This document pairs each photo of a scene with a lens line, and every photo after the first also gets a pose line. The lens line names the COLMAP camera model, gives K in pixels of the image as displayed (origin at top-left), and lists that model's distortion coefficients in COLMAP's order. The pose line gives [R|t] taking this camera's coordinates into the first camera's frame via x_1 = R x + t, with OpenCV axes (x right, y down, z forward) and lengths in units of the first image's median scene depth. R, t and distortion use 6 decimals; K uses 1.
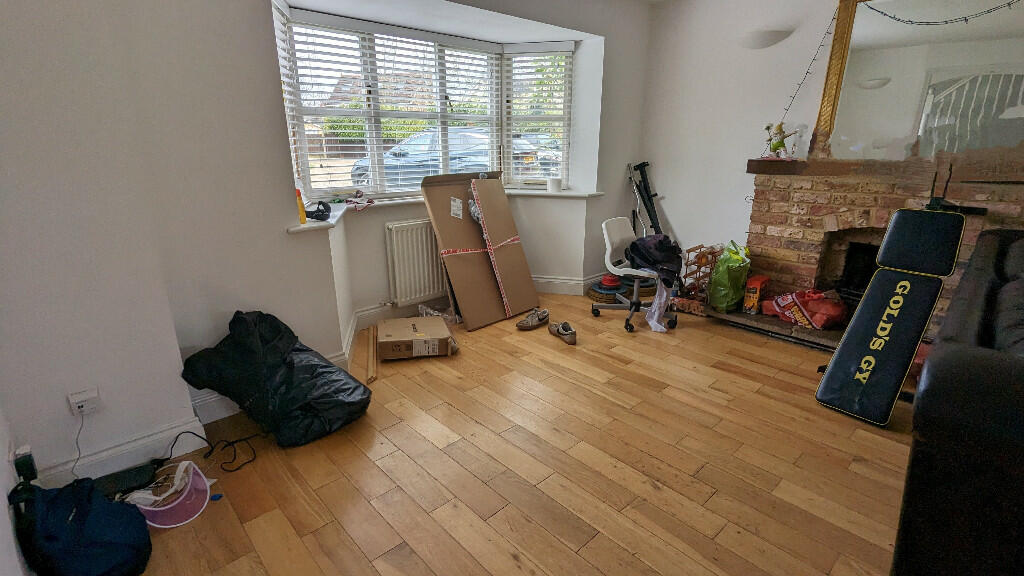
lens RADIAL K [[476.3, 0, 512.0], [0, 476.3, 288.0], [0, 0, 1]] dist [0.002067, 0.000272]
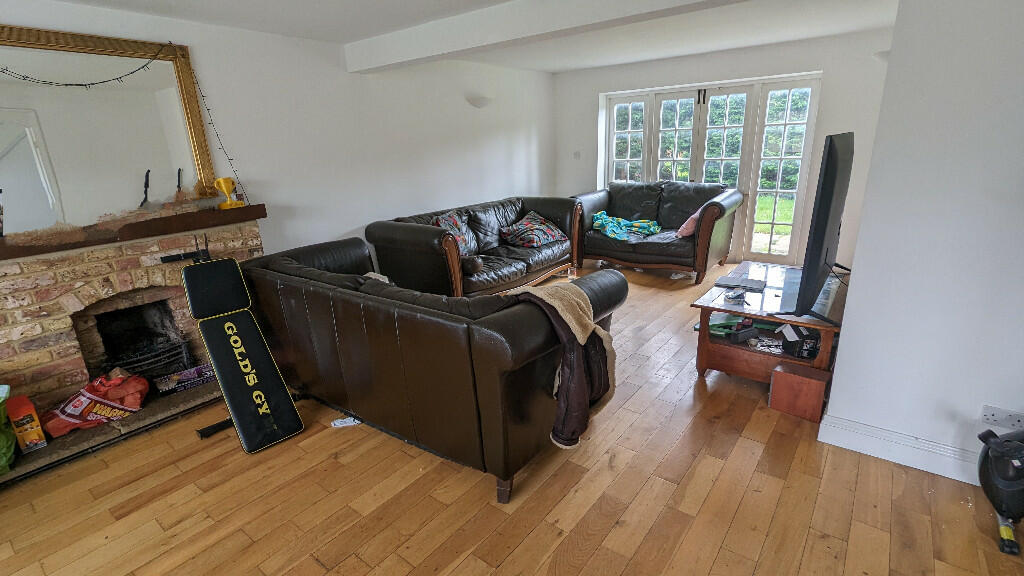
lens RADIAL K [[476.3, 0, 512.0], [0, 476.3, 288.0], [0, 0, 1]] dist [0.002067, 0.000272]
pose [[-0.139860, -0.283889, 0.948602, -0.254029], [0.334587, 0.888117, 0.315118, -0.173522], [-0.931928, 0.361463, -0.029226, 0.296081]]
